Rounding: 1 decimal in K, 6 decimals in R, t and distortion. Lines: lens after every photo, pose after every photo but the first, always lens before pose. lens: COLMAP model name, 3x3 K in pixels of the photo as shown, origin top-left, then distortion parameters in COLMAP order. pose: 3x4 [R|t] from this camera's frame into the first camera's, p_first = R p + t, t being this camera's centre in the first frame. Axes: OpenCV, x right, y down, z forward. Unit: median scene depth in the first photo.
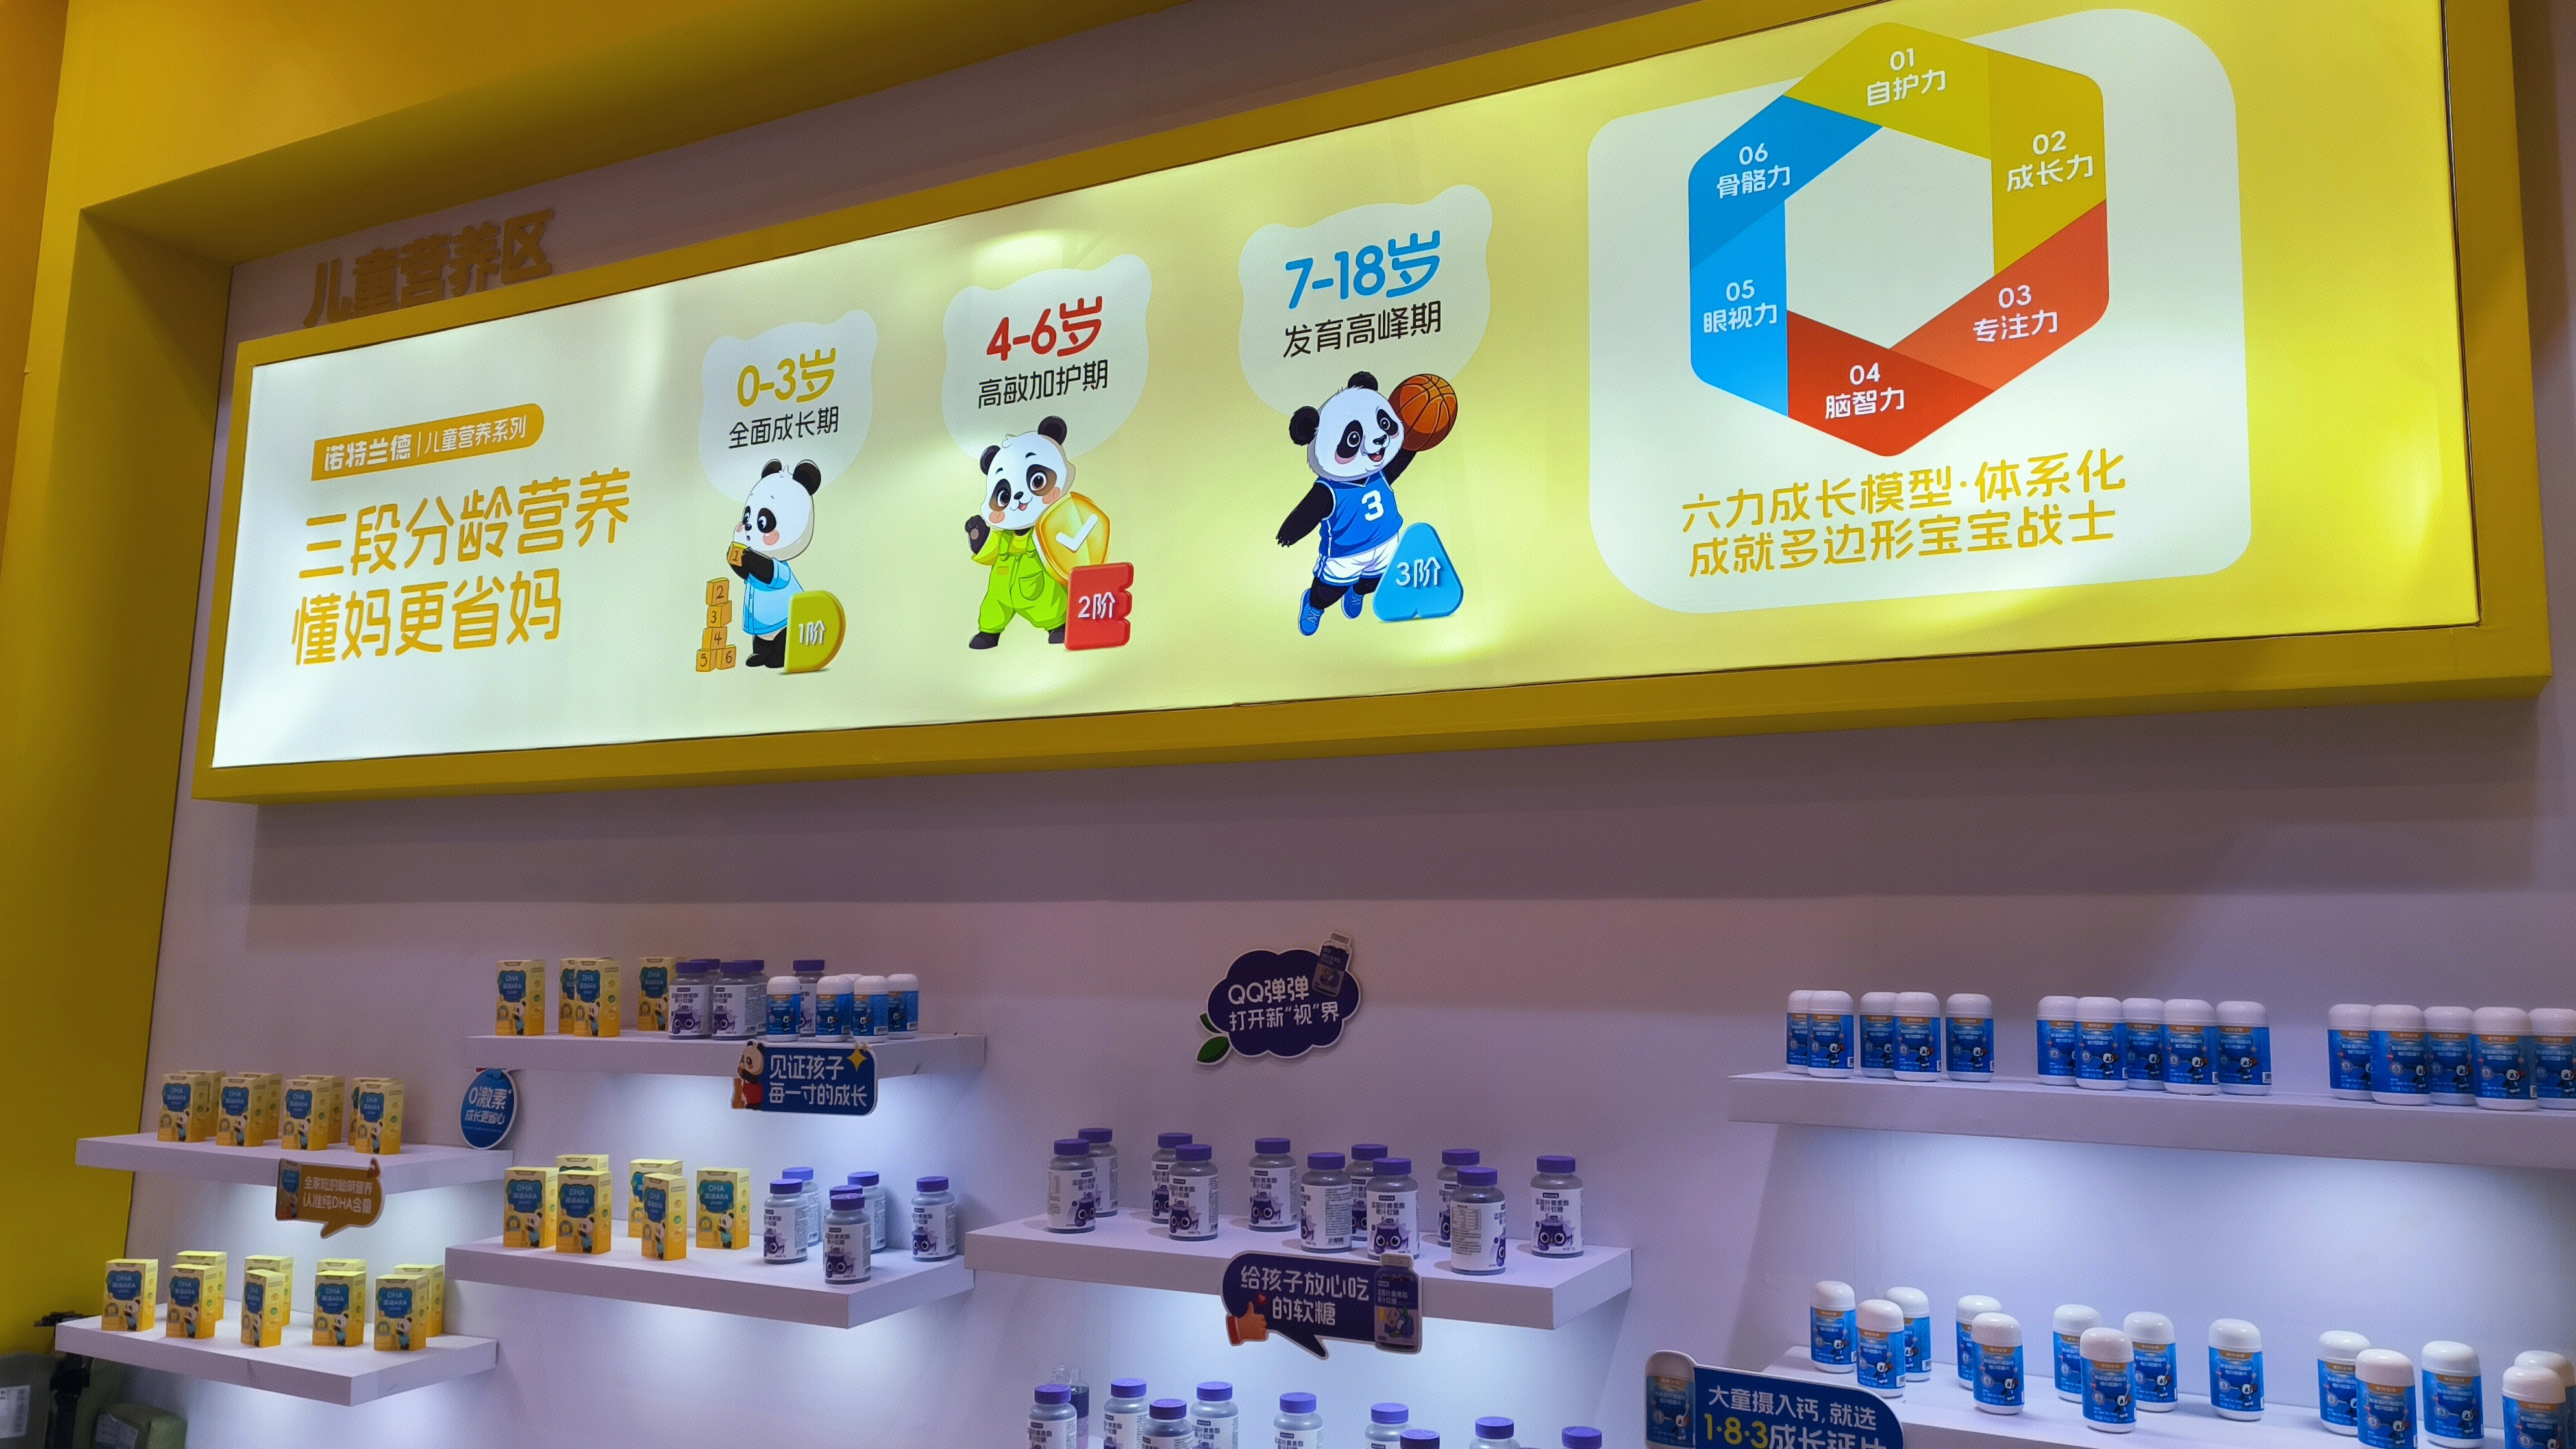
lens RADIAL K [[1952.2, 0, 1291.6], [0, 1952.2, 730.4], [0, 0, 1]] dist [0.022369, -0.000913]
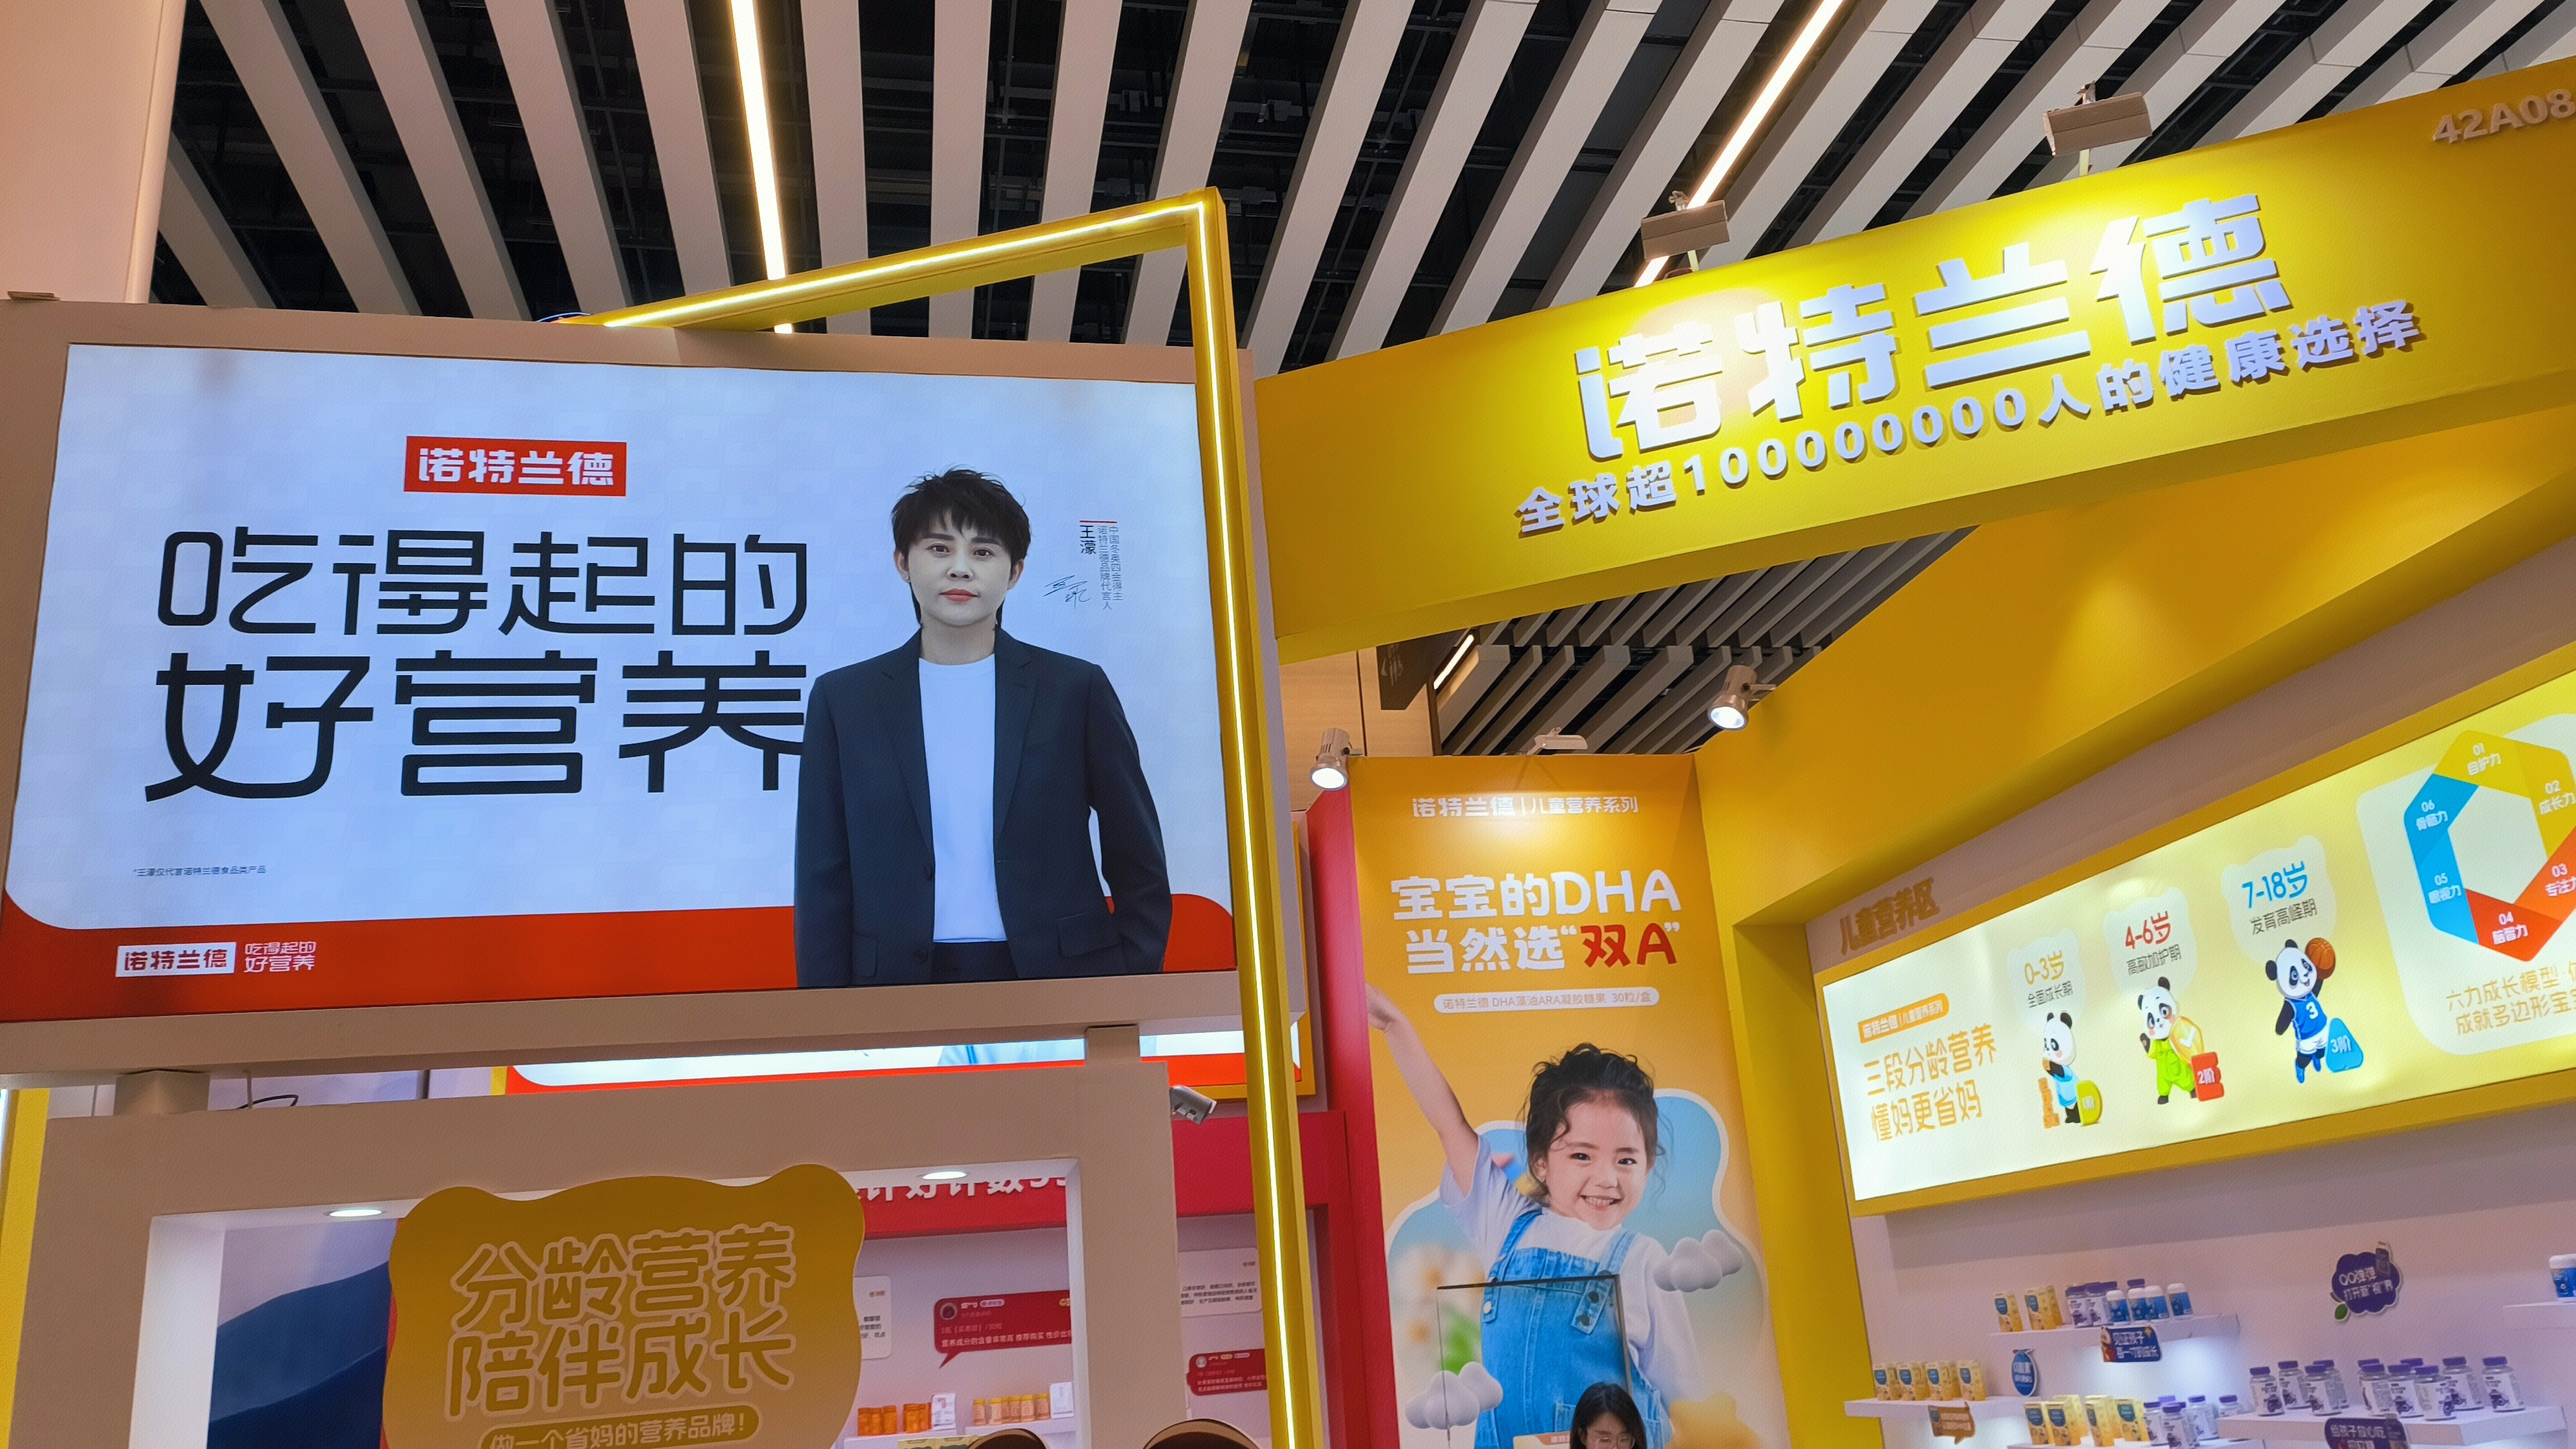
lens RADIAL K [[1952.2, 0, 1285.9], [0, 1952.2, 729.0], [0, 0, 1]] dist [0.022369, -0.000913]
pose [[0.652534, -0.295870, -0.697610, 0.729195], [0.190266, 0.955103, -0.227106, -0.120195], [0.733483, 0.015463, 0.679531, -0.934576]]
